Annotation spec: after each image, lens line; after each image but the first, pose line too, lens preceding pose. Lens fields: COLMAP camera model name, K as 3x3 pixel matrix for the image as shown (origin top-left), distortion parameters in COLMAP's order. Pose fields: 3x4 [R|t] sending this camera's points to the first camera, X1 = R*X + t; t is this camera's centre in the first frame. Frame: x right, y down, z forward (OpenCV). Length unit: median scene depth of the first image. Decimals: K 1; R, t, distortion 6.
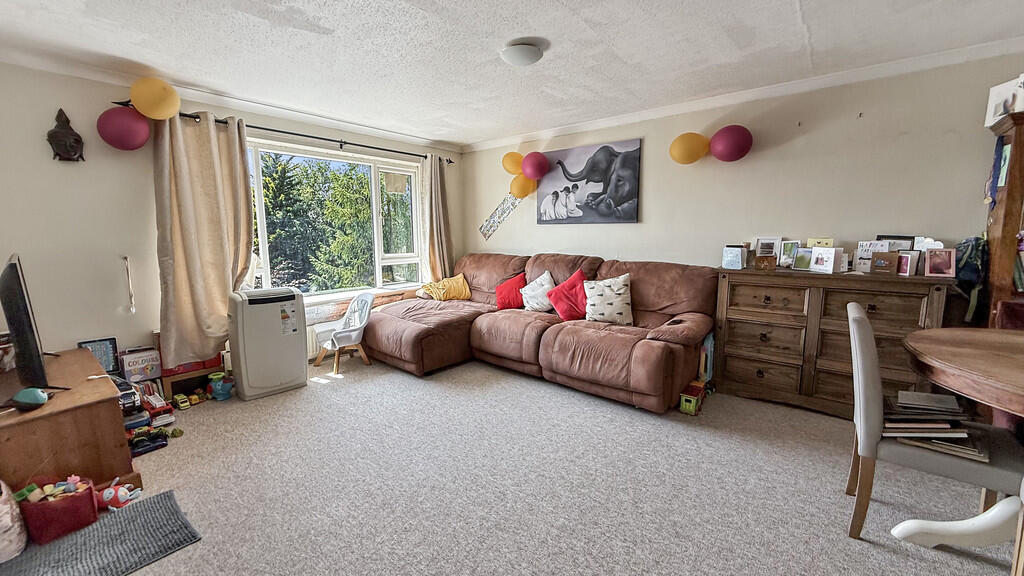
lens RADIAL K [[402.3, 0, 512.7], [0, 402.3, 287.9], [0, 0, 1]] dist [-0.001872, -0.000156]
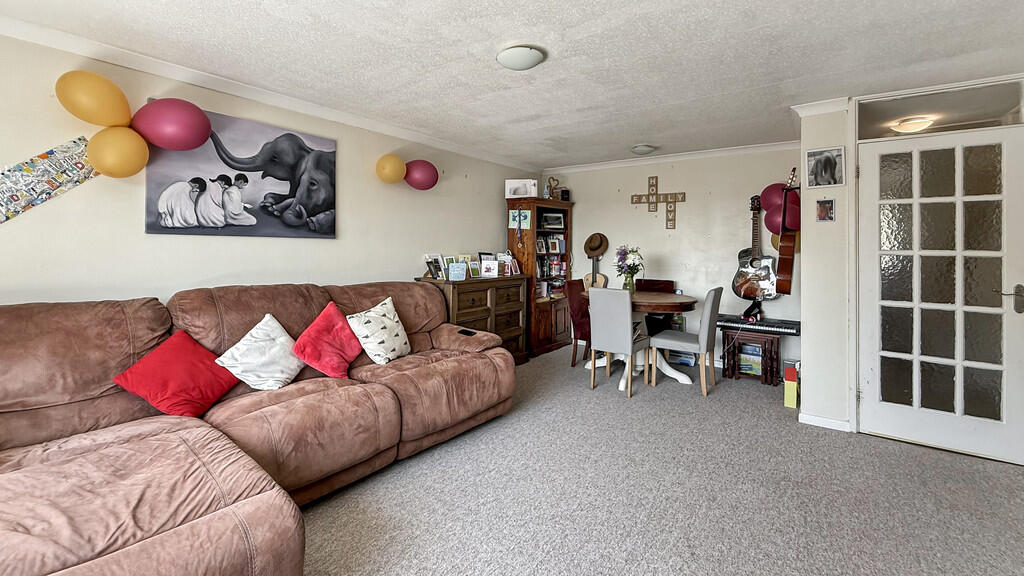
lens RADIAL K [[402.3, 0, 519.4], [0, 402.3, 246.4], [0, 0, 1]] dist [-0.001872, -0.000156]
pose [[-0.015294, 0.012950, 0.999799, -0.501423], [0.133820, 0.990947, -0.010788, -0.083061], [-0.990888, 0.133628, -0.016889, 0.615029]]
